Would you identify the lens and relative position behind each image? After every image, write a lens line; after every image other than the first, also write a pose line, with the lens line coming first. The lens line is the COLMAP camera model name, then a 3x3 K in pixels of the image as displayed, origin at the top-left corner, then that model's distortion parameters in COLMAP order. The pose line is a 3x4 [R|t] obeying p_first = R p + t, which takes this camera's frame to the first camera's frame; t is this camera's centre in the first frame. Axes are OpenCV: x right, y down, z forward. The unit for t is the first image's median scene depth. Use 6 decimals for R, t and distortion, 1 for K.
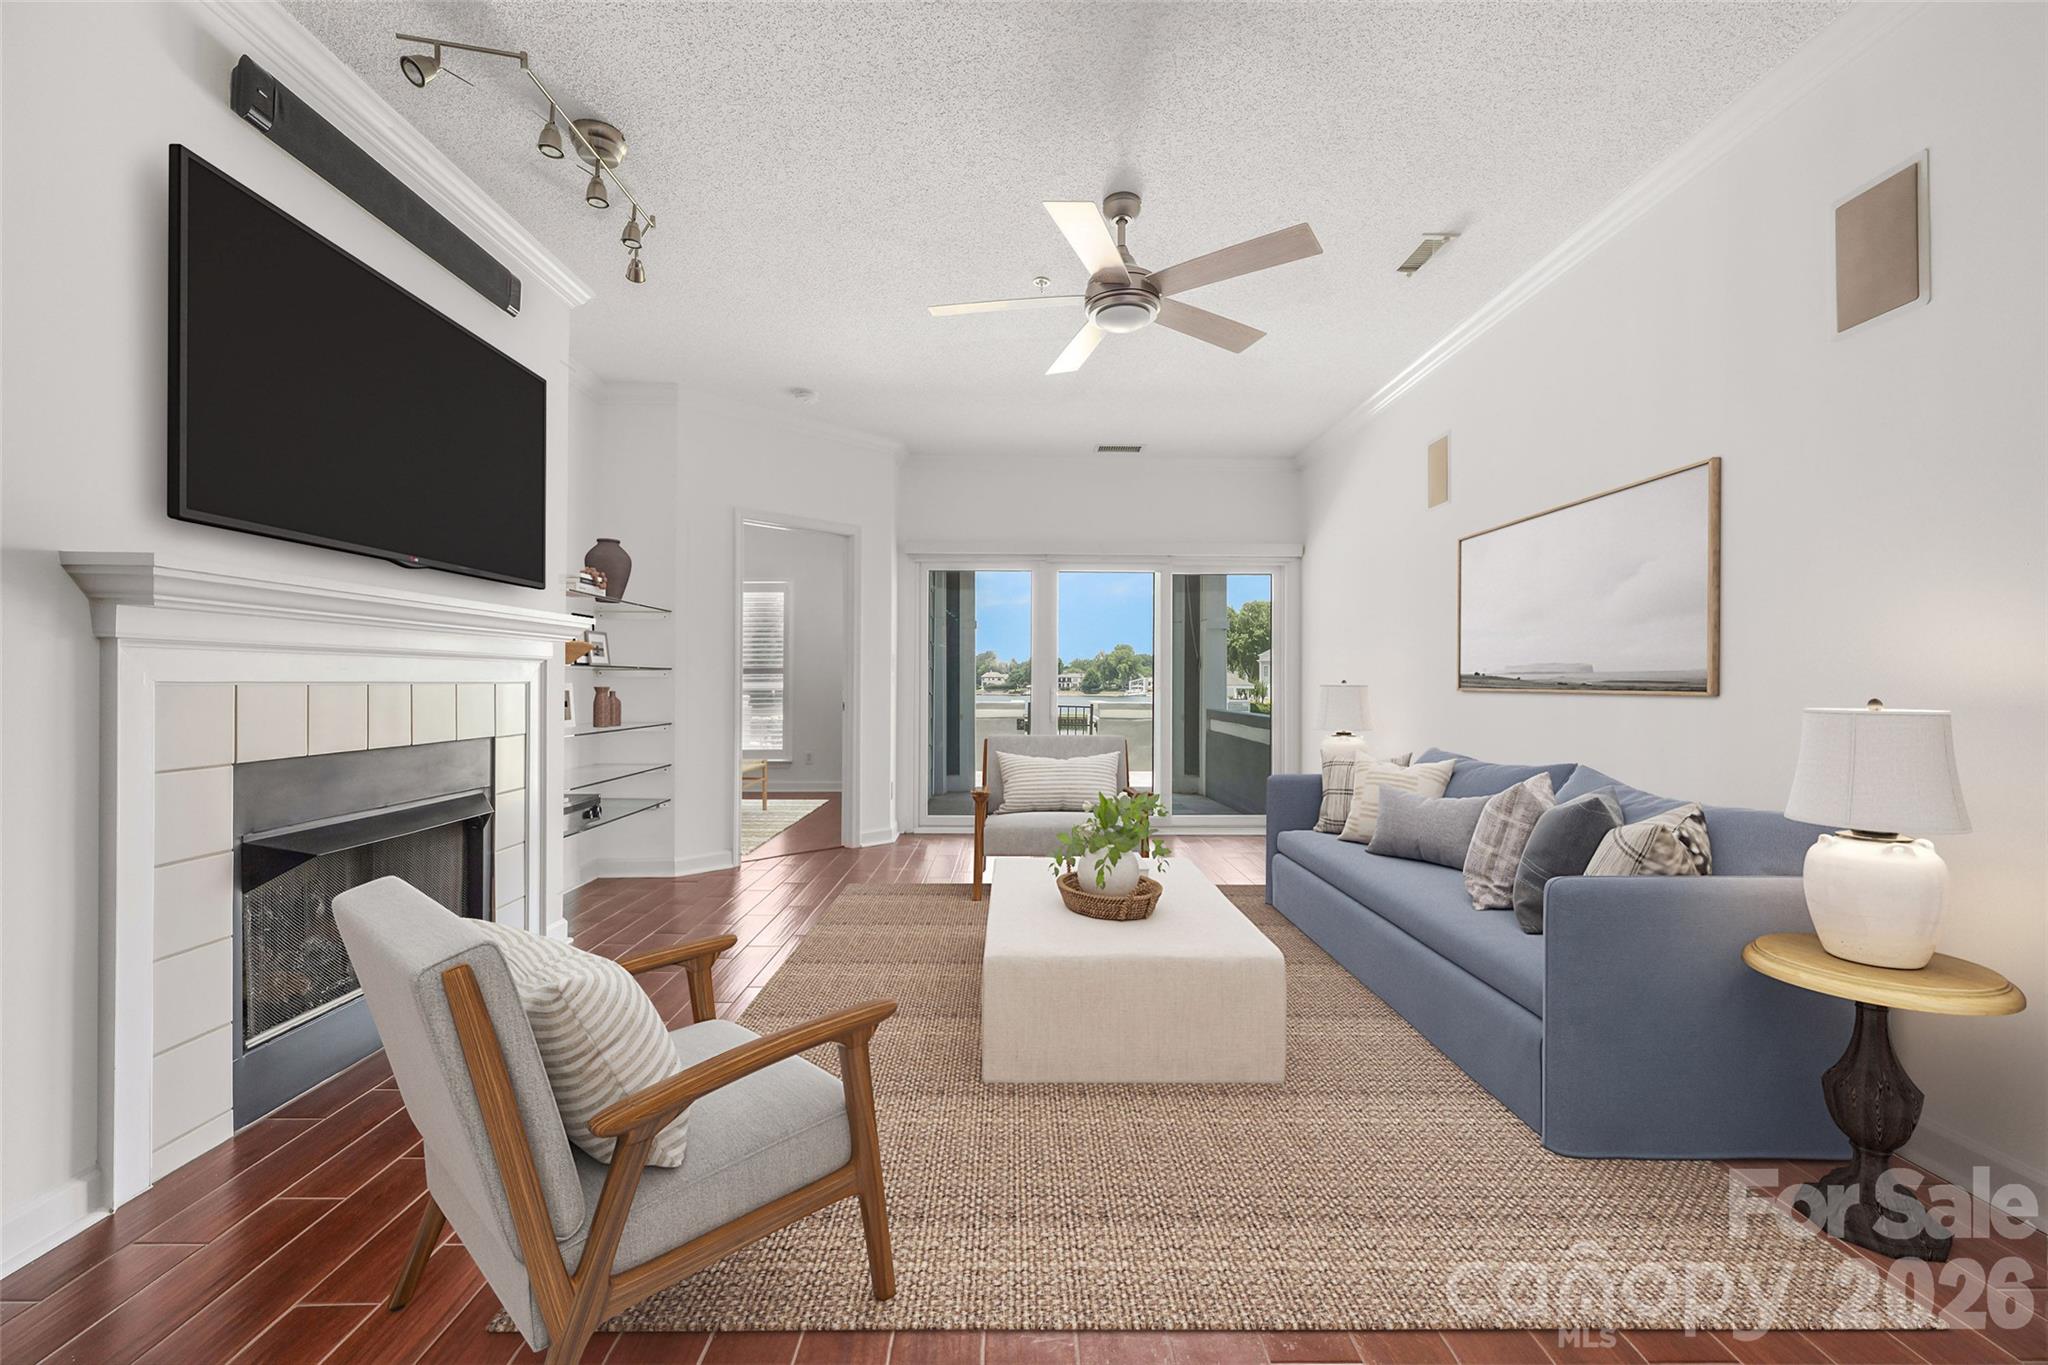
lens RADIAL K [[828.0, 0, 1027.9], [0, 828.0, 686.3], [0, 0, 1]] dist [-0.011350, -0.001296]
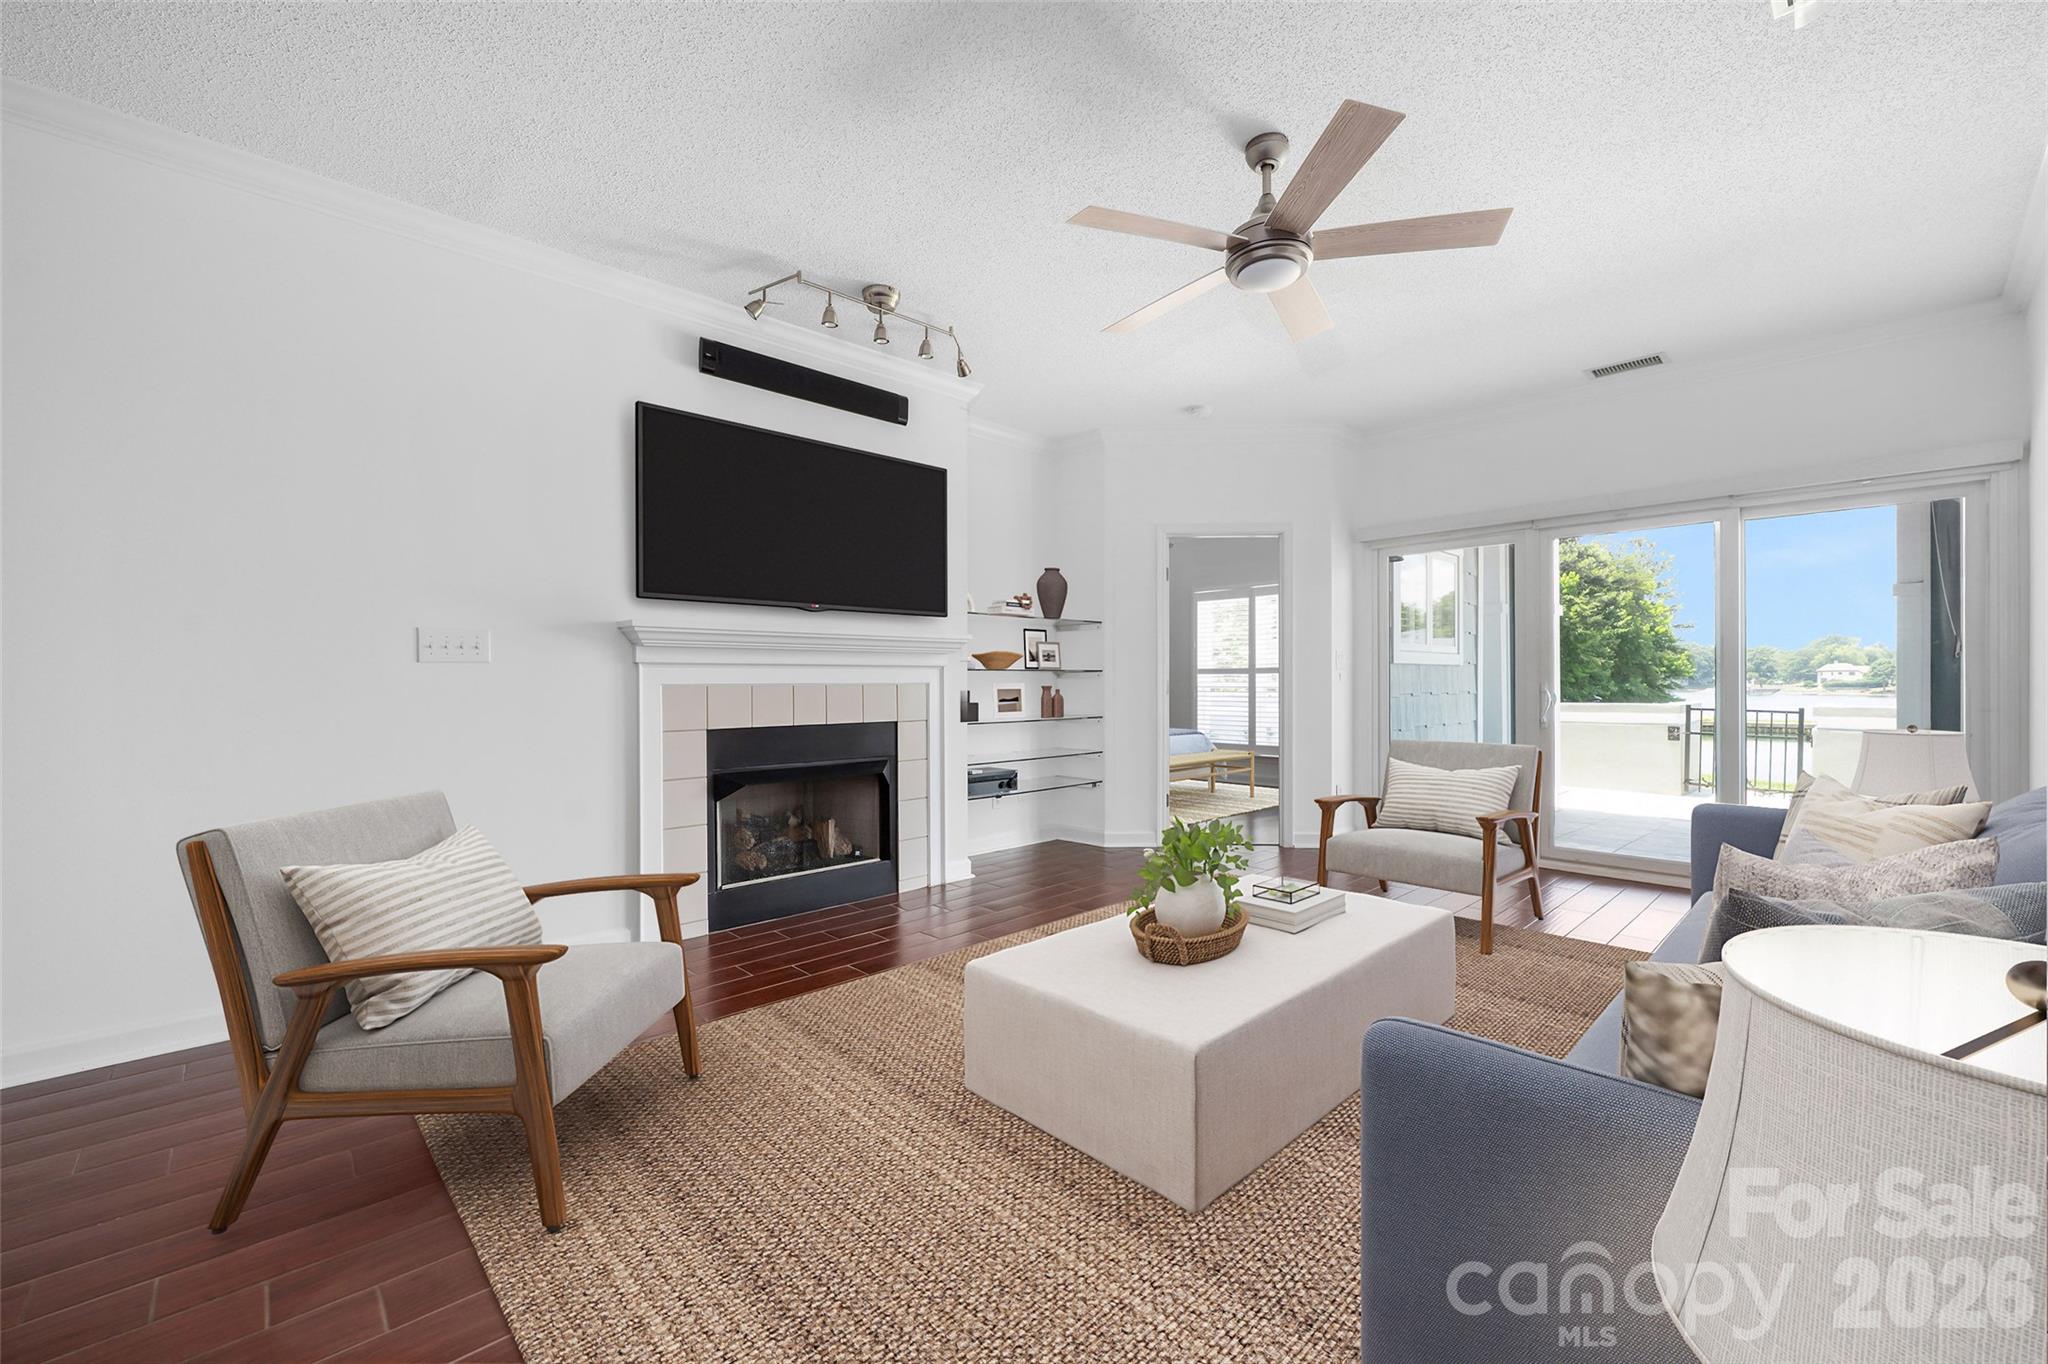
lens RADIAL K [[828.0, 0, 1026.9], [0, 828.0, 692.5], [0, 0, 1]] dist [-0.011350, -0.001296]
pose [[0.675284, 0.001261, -0.737557, 0.454881], [0.005083, 0.999967, 0.006363, 0.001837], [0.737540, -0.008046, 0.675255, 0.150201]]
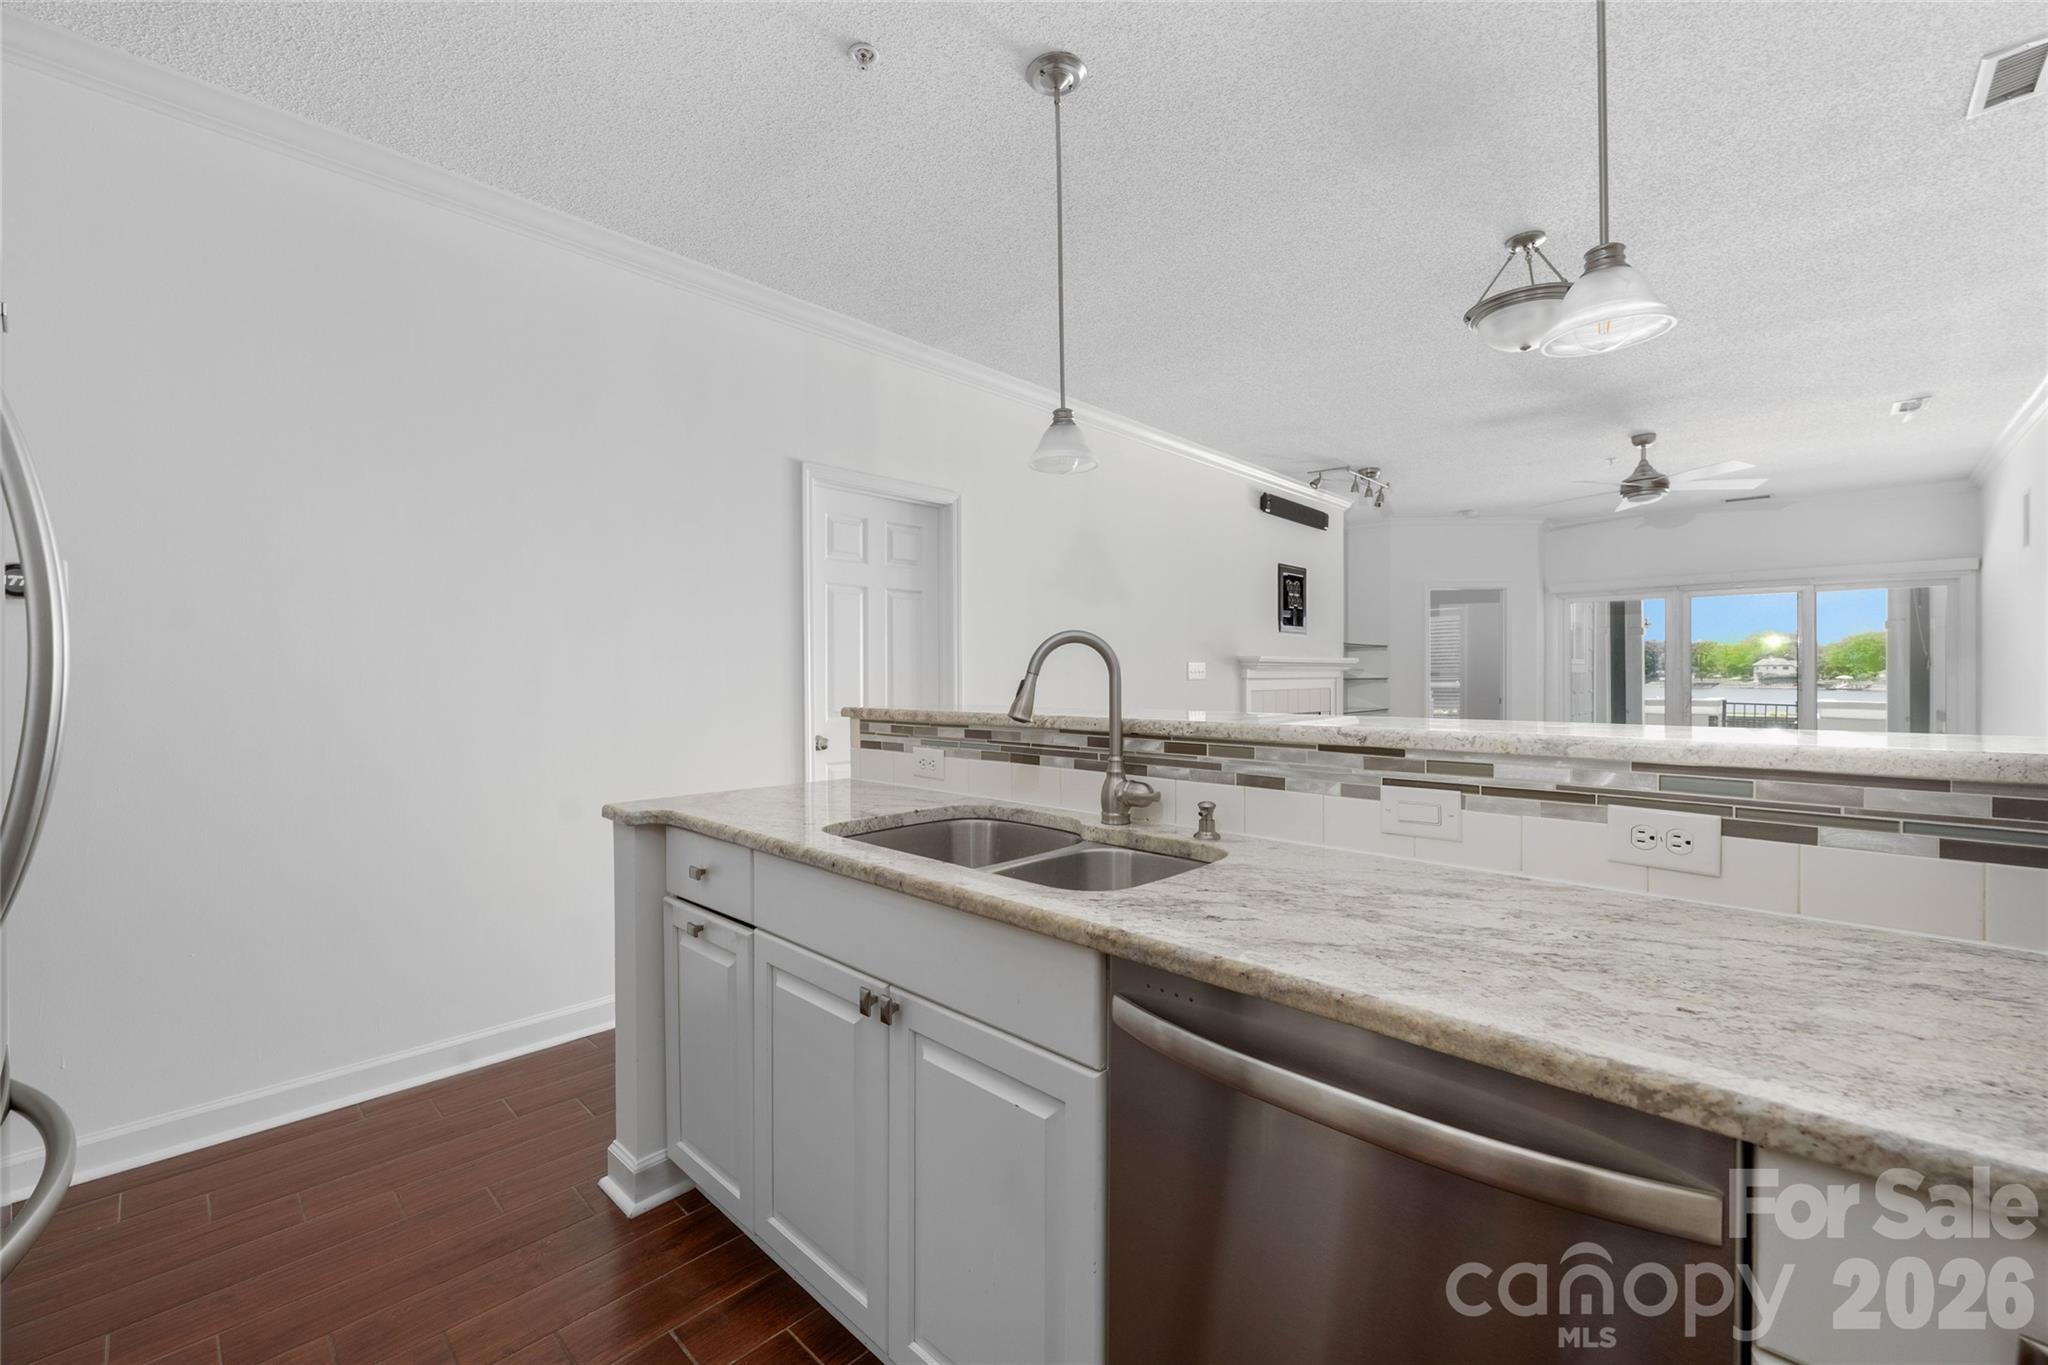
lens RADIAL K [[828.0, 0, 1005.5], [0, 828.0, 681.3], [0, 0, 1]] dist [-0.011350, -0.001296]
pose [[0.697825, 0.001479, -0.716267, 0.336085], [0.001804, 0.999991, 0.003823, -0.026946], [0.716266, -0.003960, 0.697816, -1.032395]]
